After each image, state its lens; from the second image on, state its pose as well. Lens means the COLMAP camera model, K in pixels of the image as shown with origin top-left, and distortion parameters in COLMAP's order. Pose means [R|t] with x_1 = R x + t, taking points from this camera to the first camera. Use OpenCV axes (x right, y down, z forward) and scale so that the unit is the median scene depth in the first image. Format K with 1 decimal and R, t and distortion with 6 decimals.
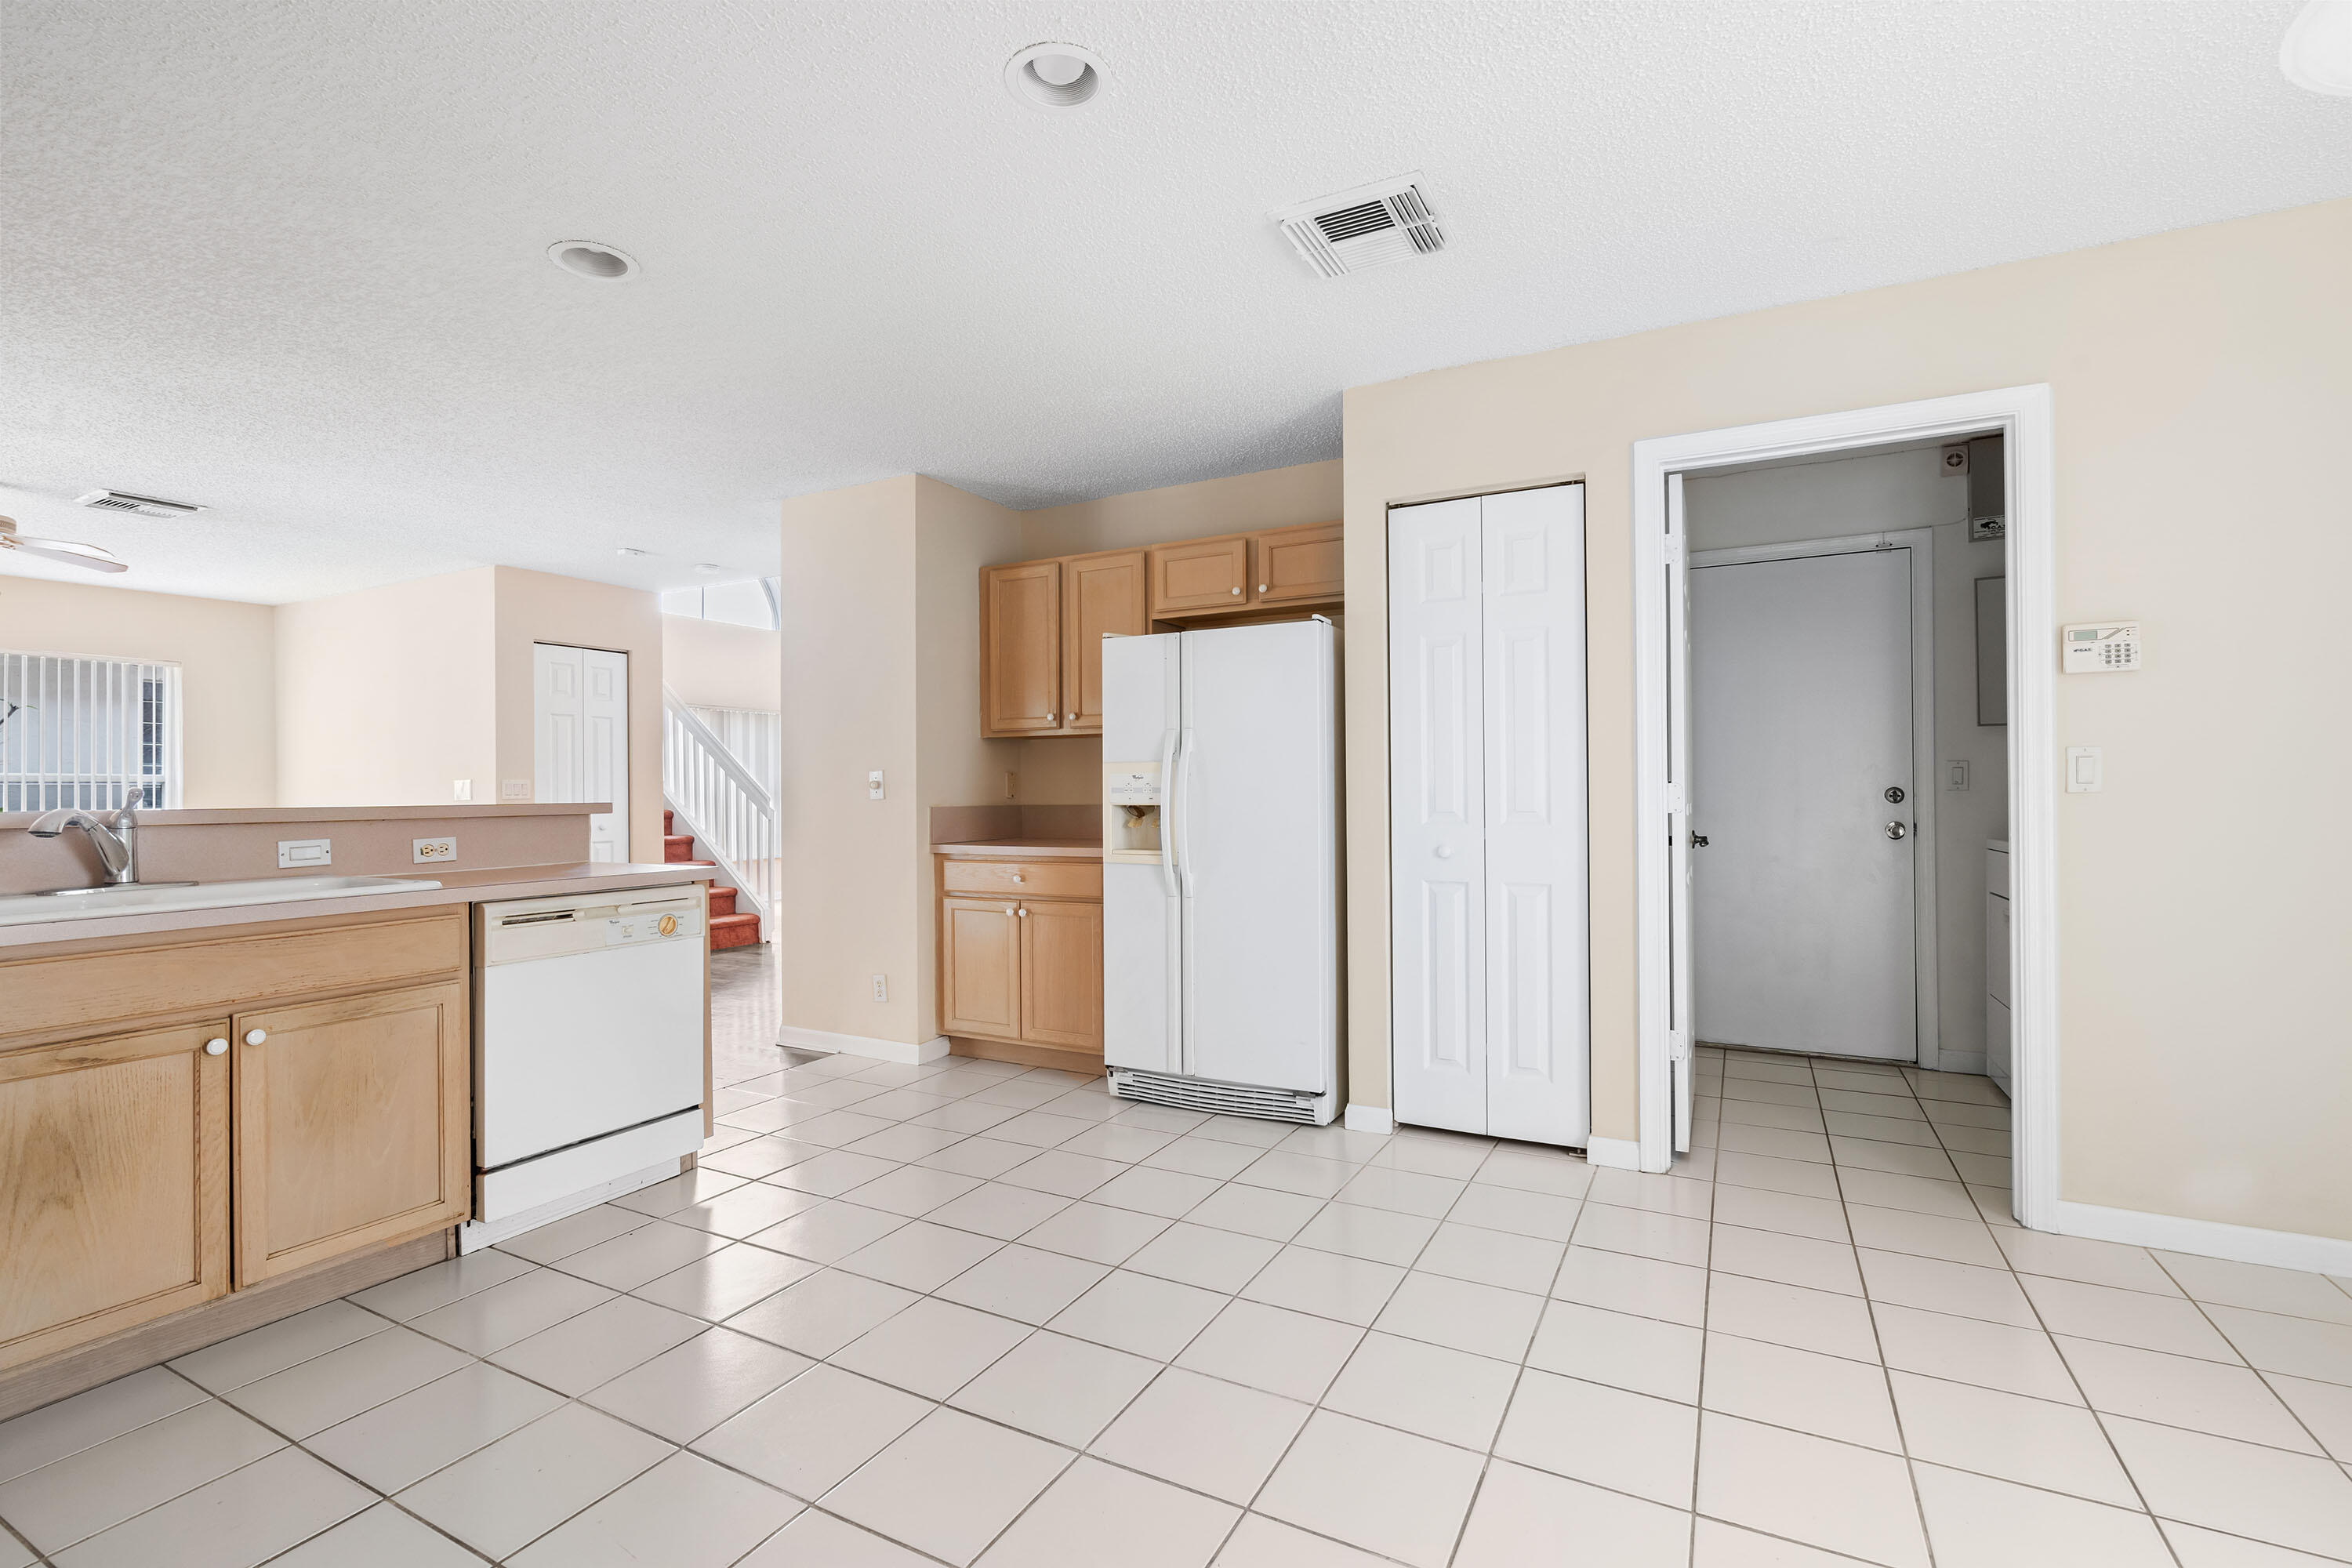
lens RADIAL K [[1042.8, 0, 1165.7], [0, 1042.8, 780.8], [0, 0, 1]] dist [-0.004861, 0.002447]
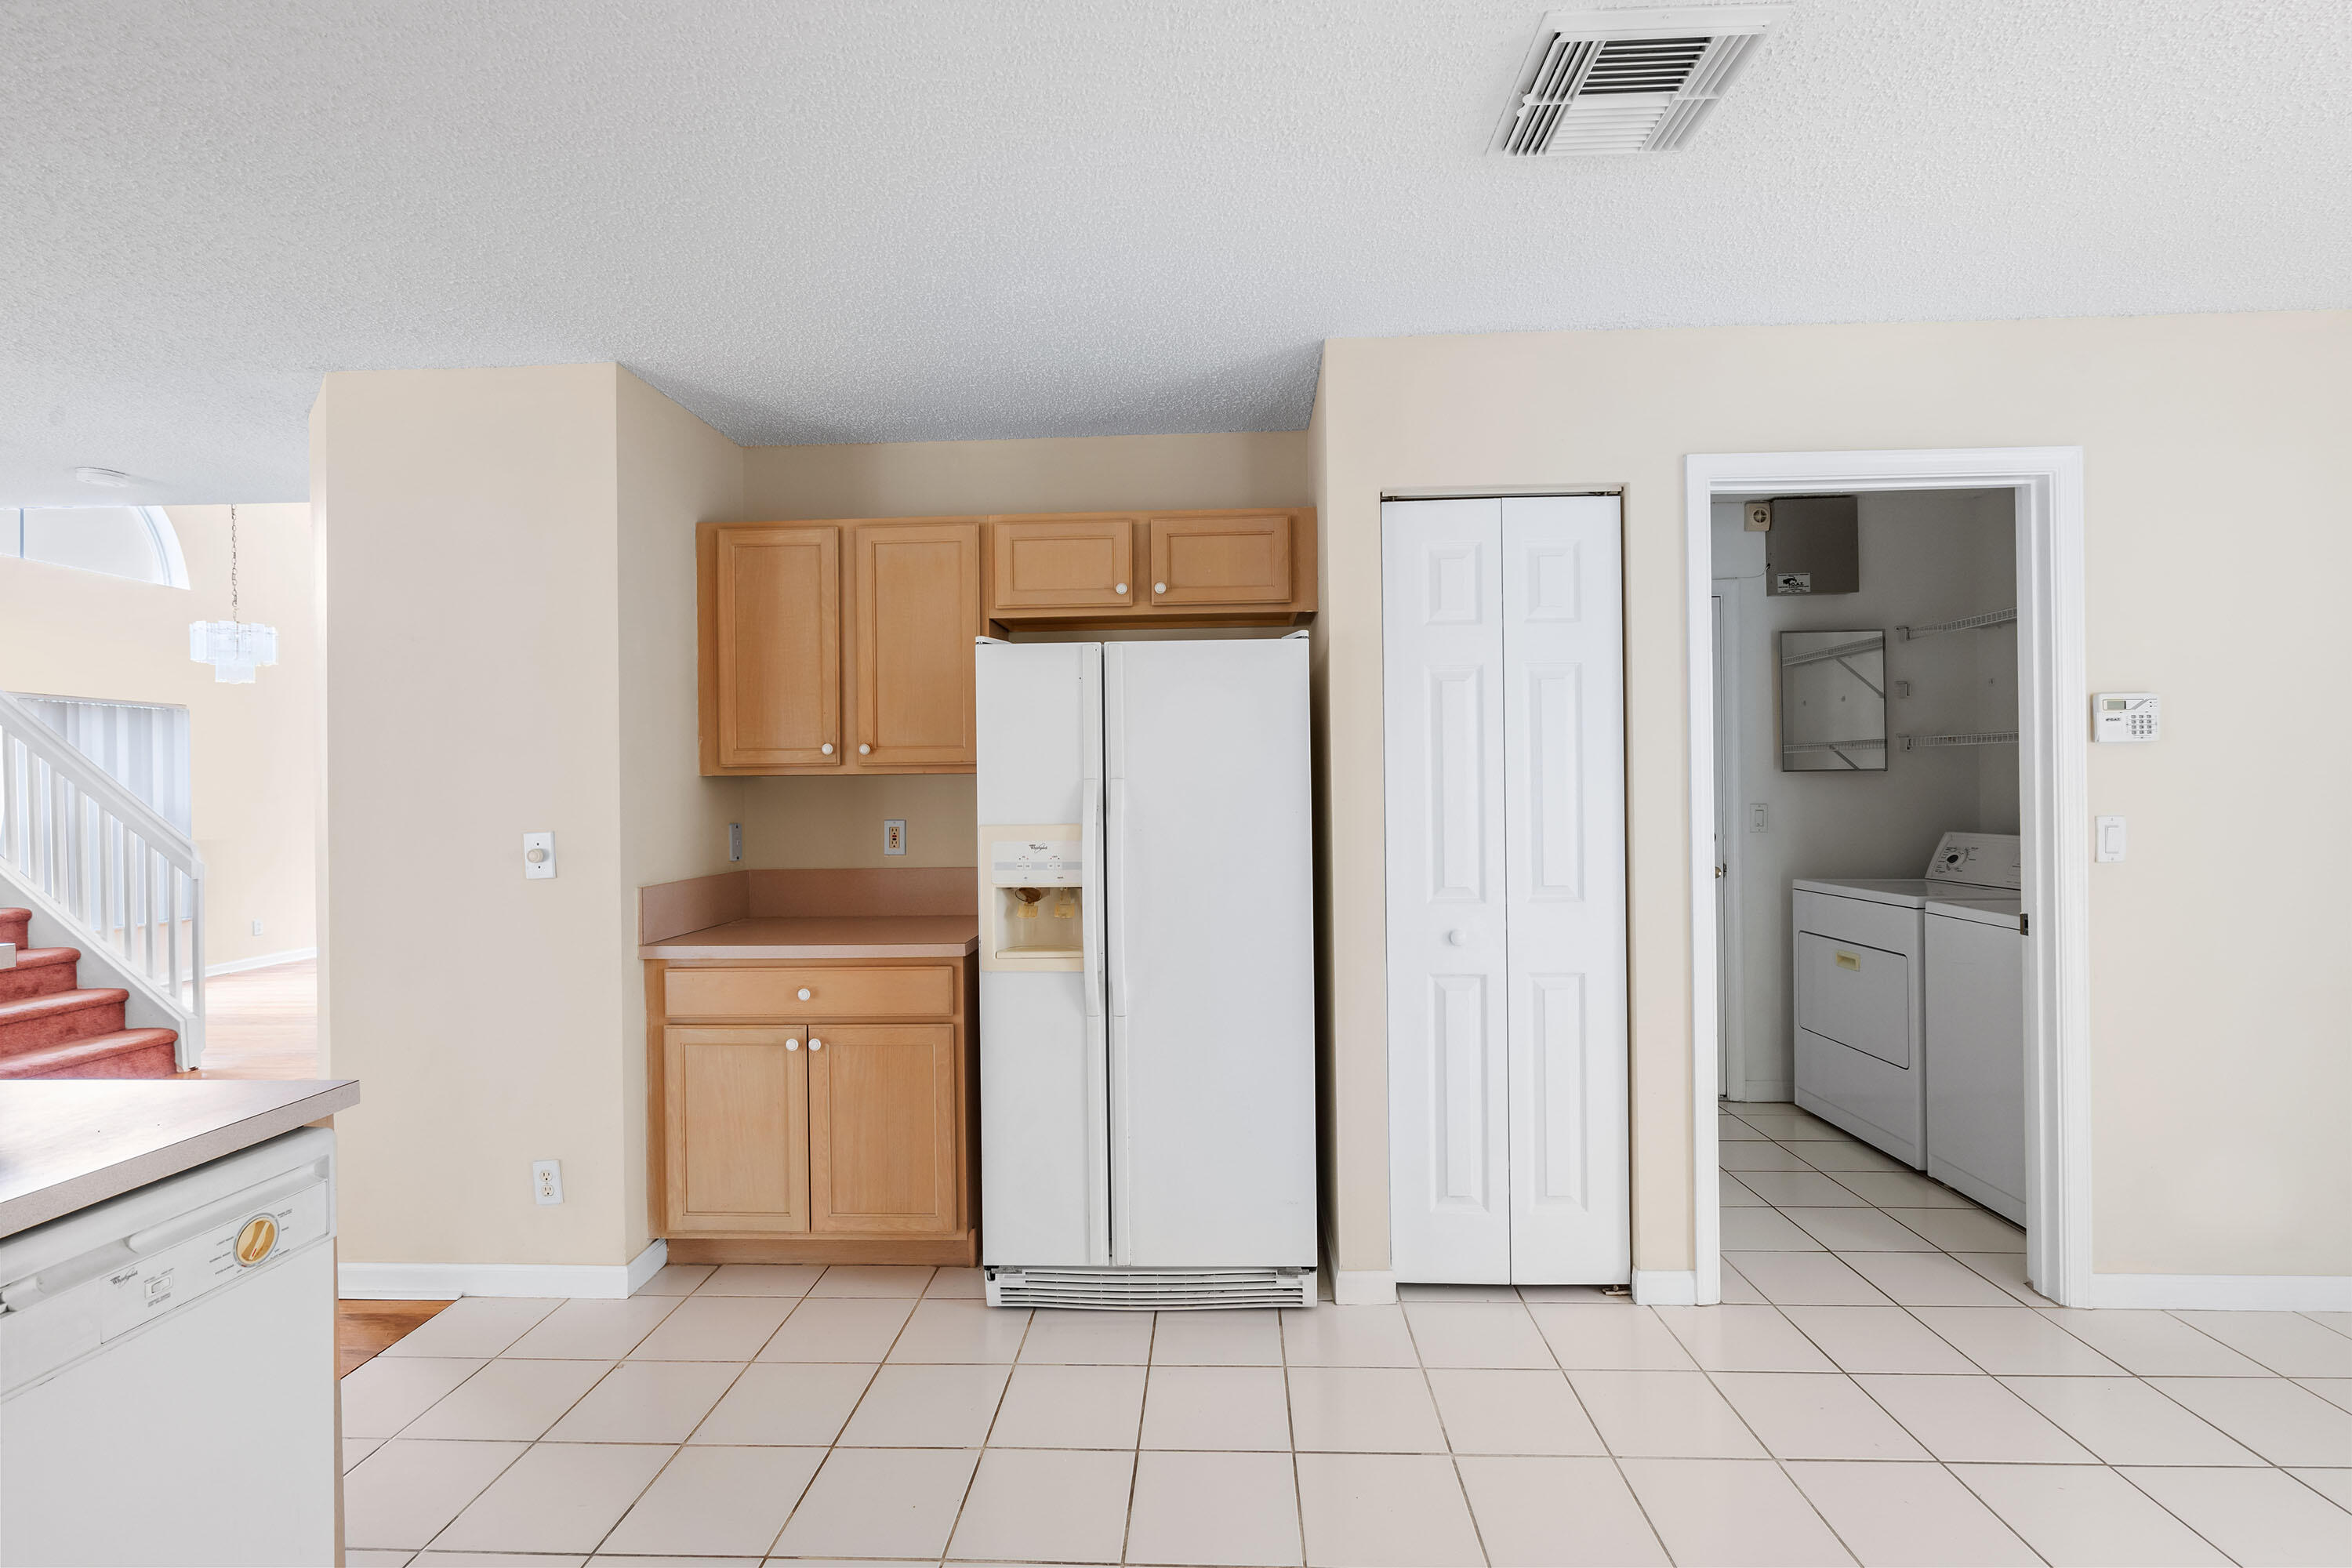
lens RADIAL K [[1042.8, 0, 1155.8], [0, 1042.8, 780.4], [0, 0, 1]] dist [-0.004861, 0.002447]
pose [[0.902408, -0.002401, 0.430876, -0.243962], [0.002616, 0.999997, 0.000093, -0.045555], [-0.430875, 0.001043, 0.902411, 0.323827]]
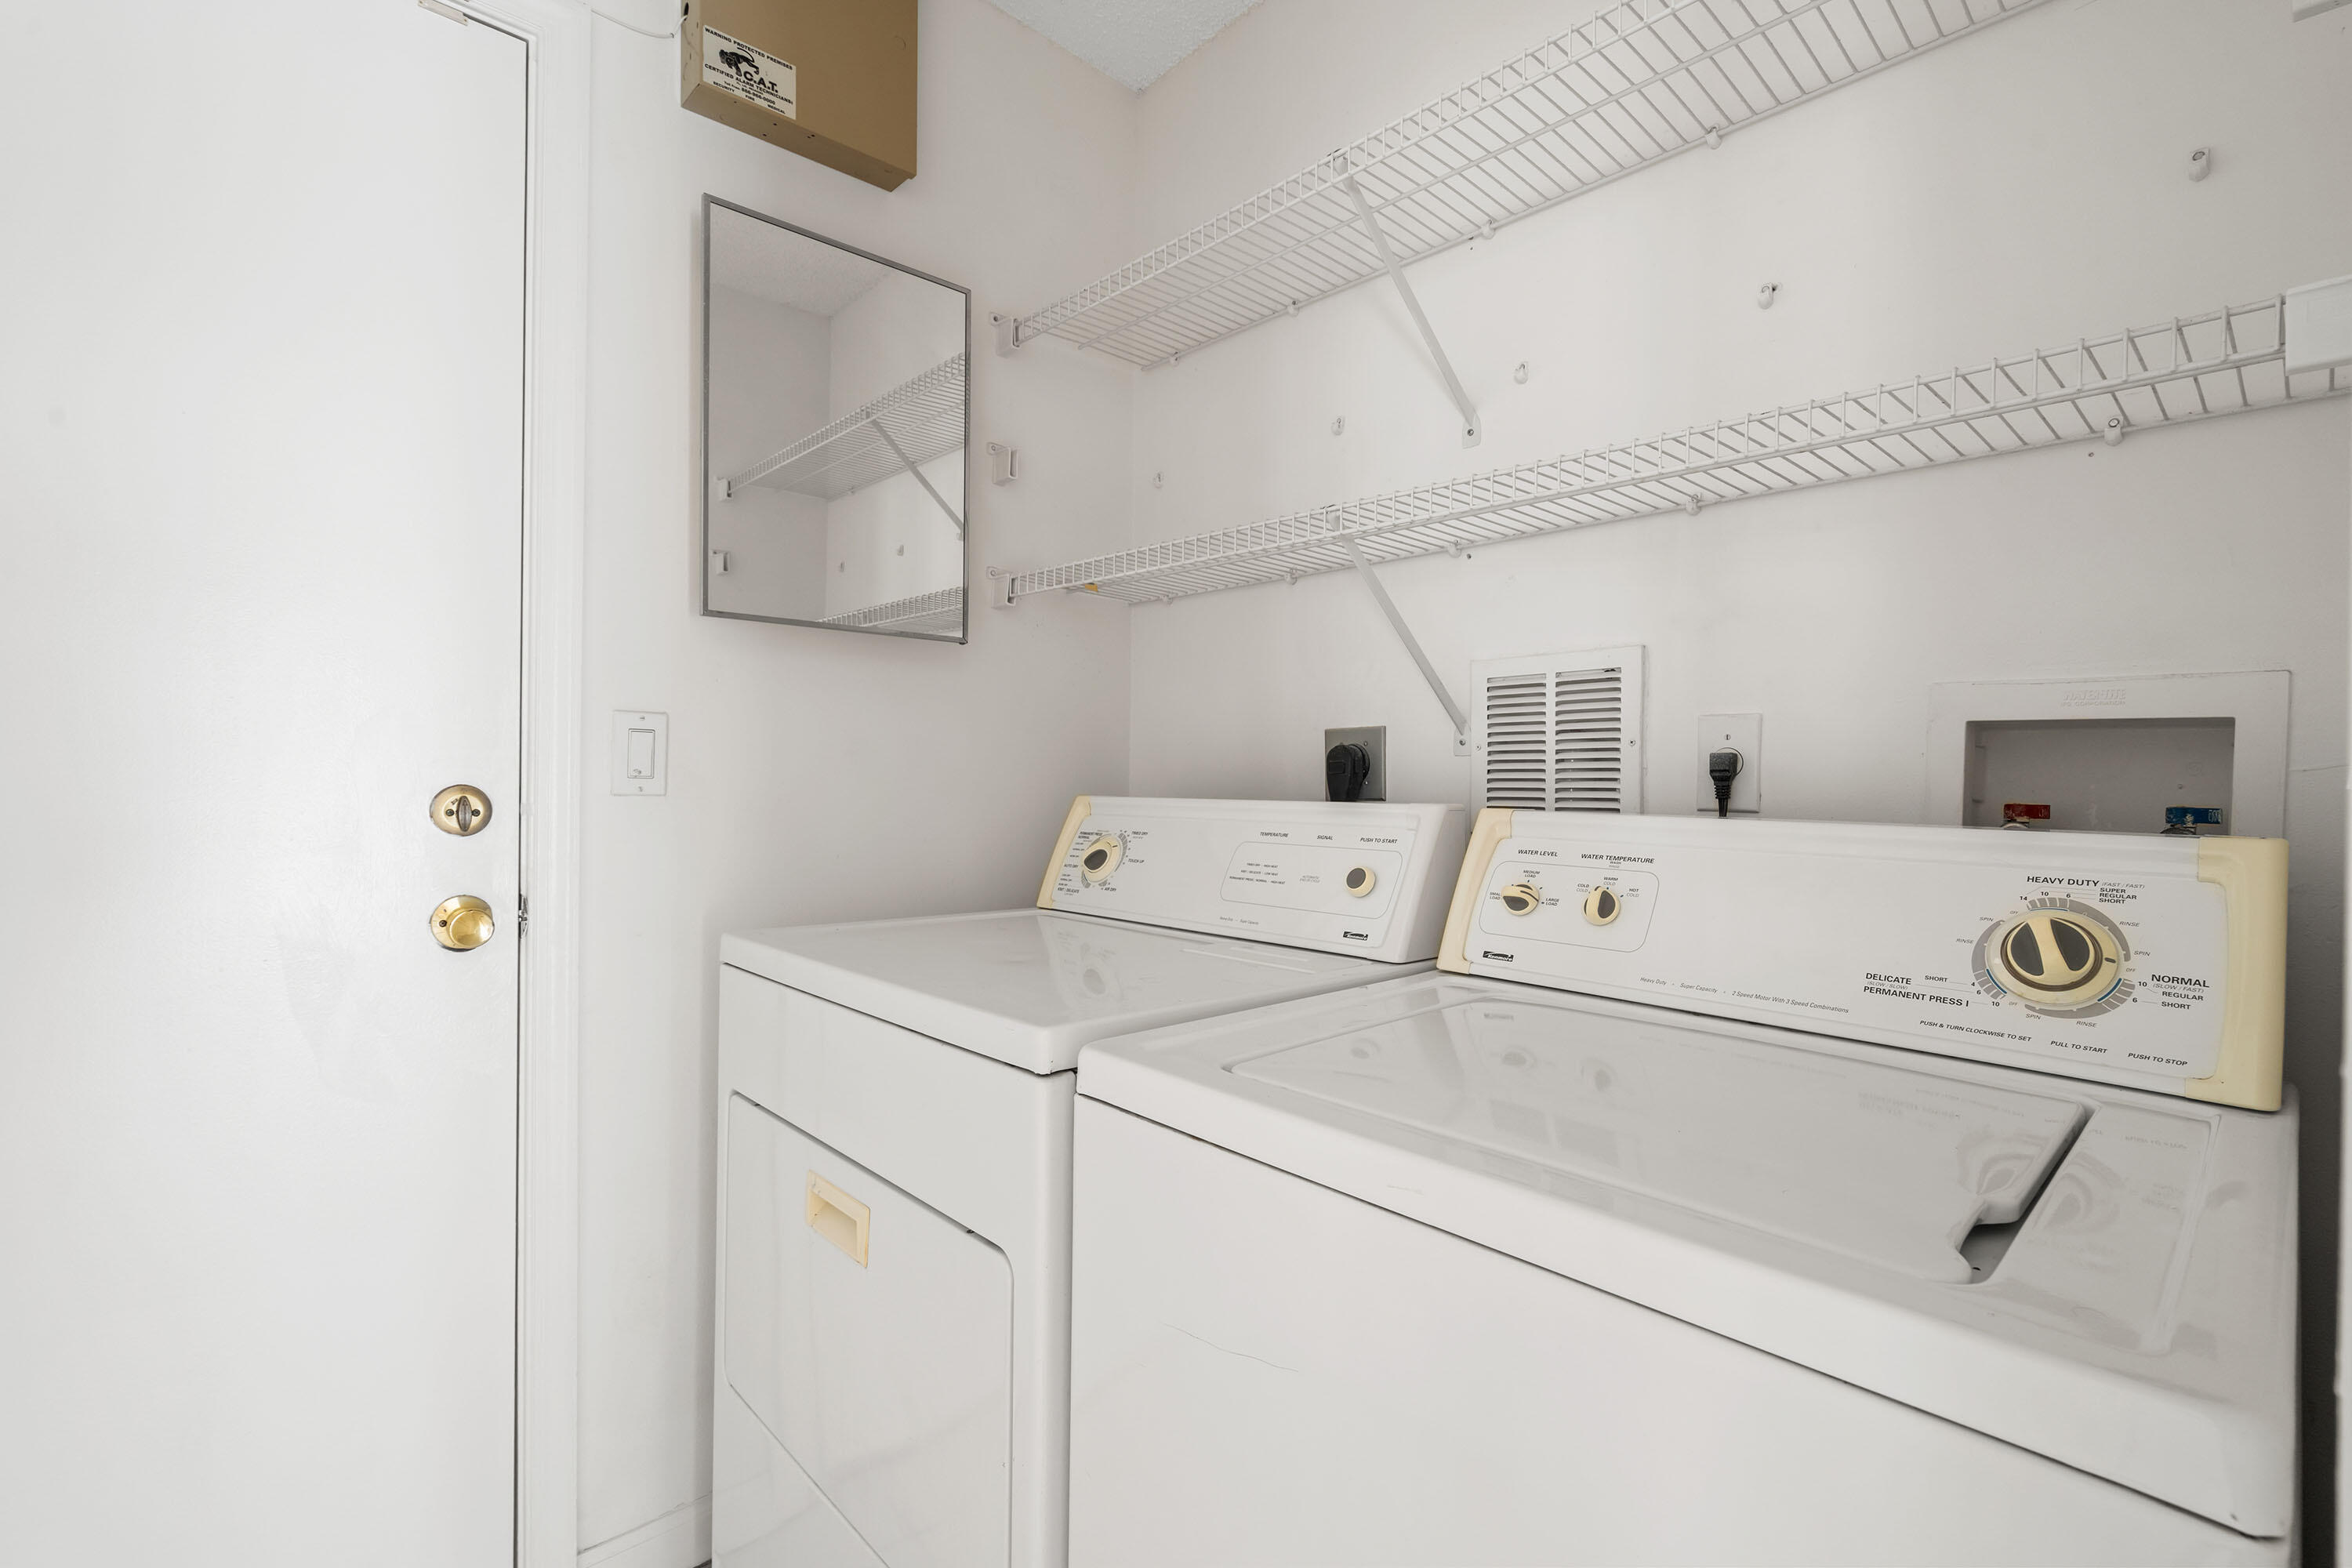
lens RADIAL K [[1042.8, 0, 1164.0], [0, 1042.8, 792.9], [0, 0, 1]] dist [-0.004861, 0.002447]
pose [[0.323812, 0.001149, 0.946121, 0.497109], [-0.018703, 0.999812, 0.005187, 0.002876], [-0.945936, -0.019375, 0.323773, 0.738079]]
